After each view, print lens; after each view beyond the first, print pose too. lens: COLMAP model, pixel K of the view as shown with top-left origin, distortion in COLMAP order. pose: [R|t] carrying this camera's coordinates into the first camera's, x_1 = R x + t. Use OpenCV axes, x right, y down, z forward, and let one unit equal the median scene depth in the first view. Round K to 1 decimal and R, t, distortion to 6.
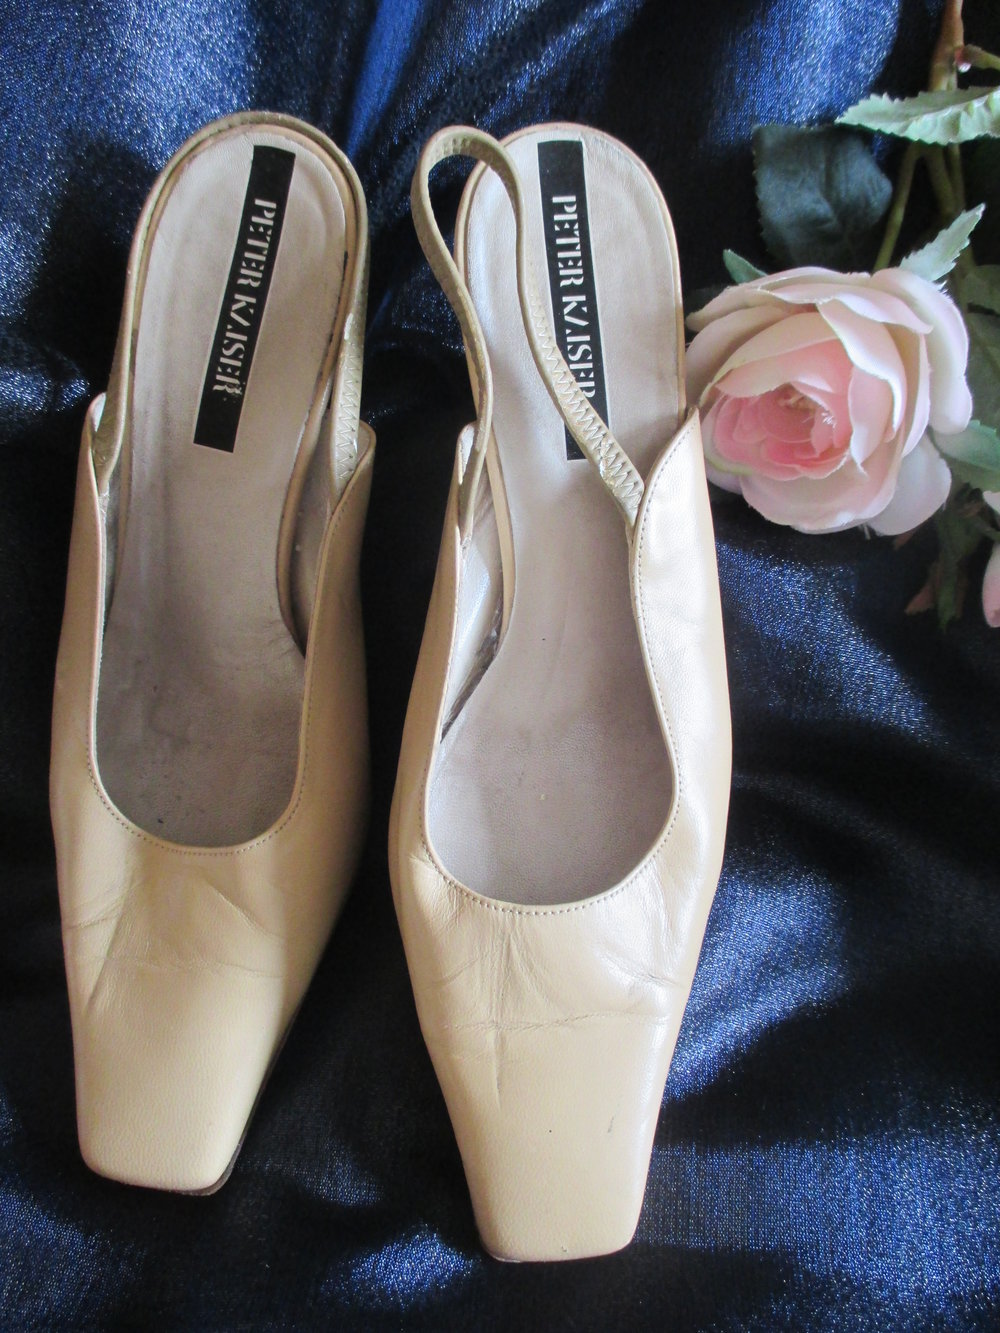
lens RADIAL K [[1162.5, 0, 507.4], [0, 1162.5, 673.0], [0, 0, 1]] dist [0.003967, 0.003721]
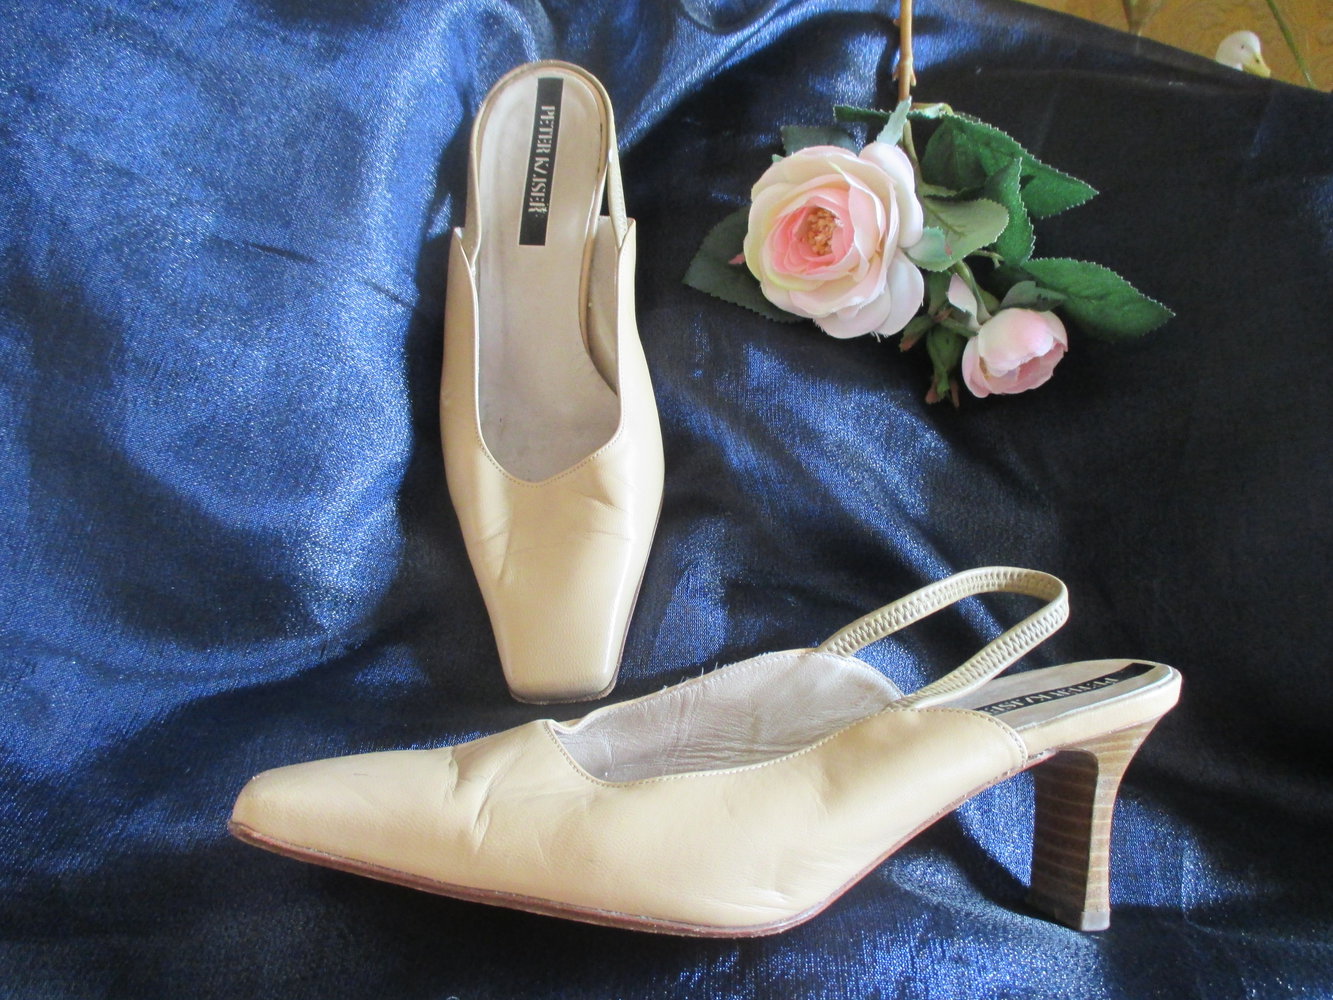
lens RADIAL K [[1162.5, 0, 663.4], [0, 1162.5, 472.6], [0, 0, 1]] dist [0.003967, 0.003721]
pose [[0.985369, -0.149638, 0.081582, -0.257460], [0.168542, 0.926652, -0.336020, 0.670684], [-0.025317, 0.344854, 0.938315, -0.394445]]
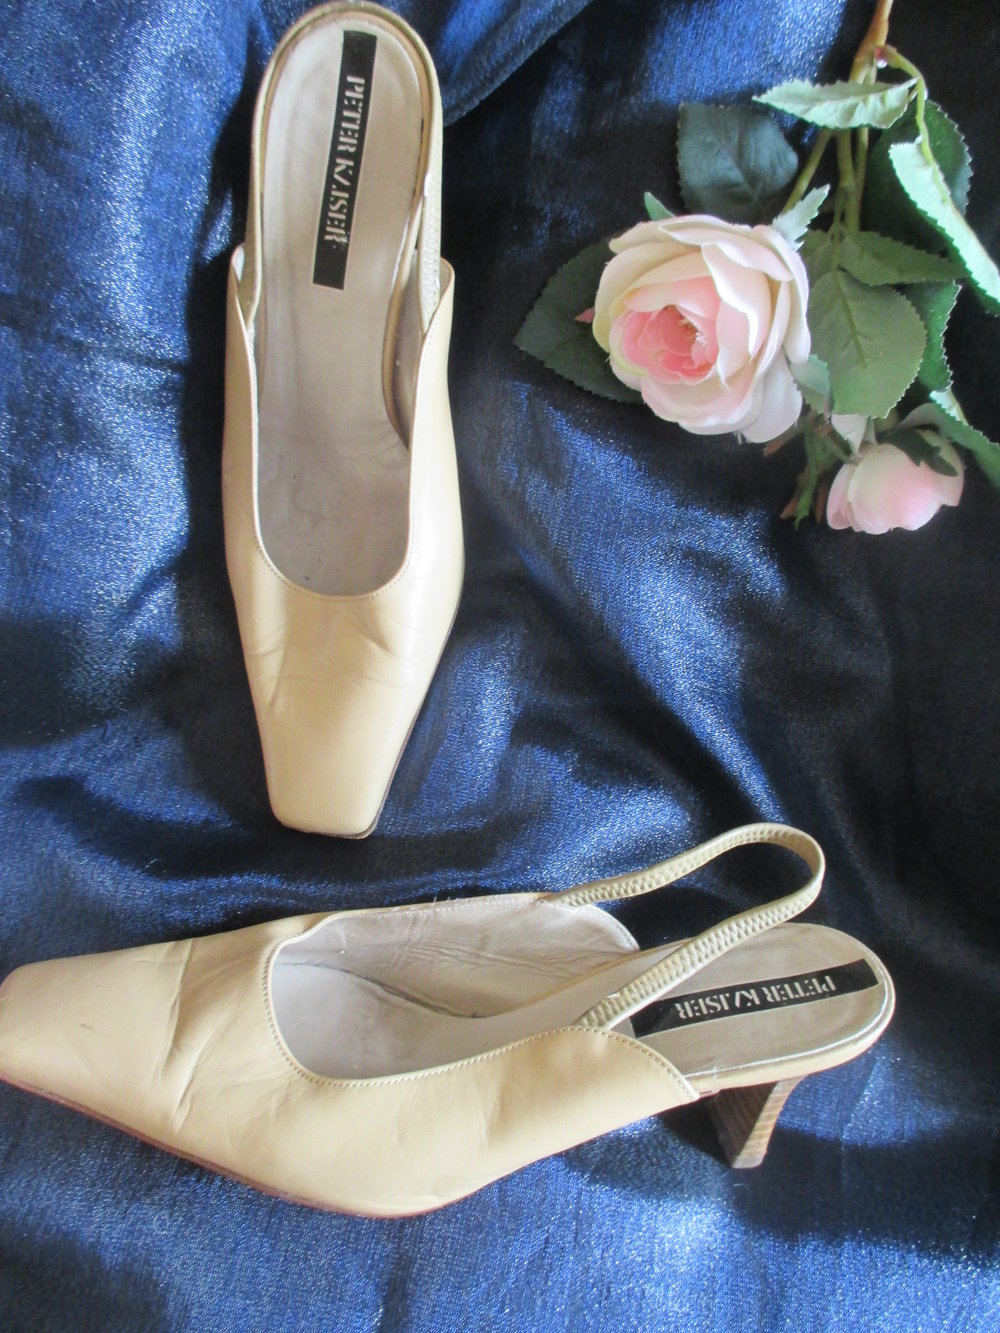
lens RADIAL K [[1162.5, 0, 507.4], [0, 1162.5, 673.0], [0, 0, 1]] dist [0.003967, 0.003721]
pose [[0.996482, -0.023245, -0.080514, 0.037584], [0.040605, 0.974373, 0.221242, -0.055661], [0.073308, -0.223734, 0.971890, -0.330263]]
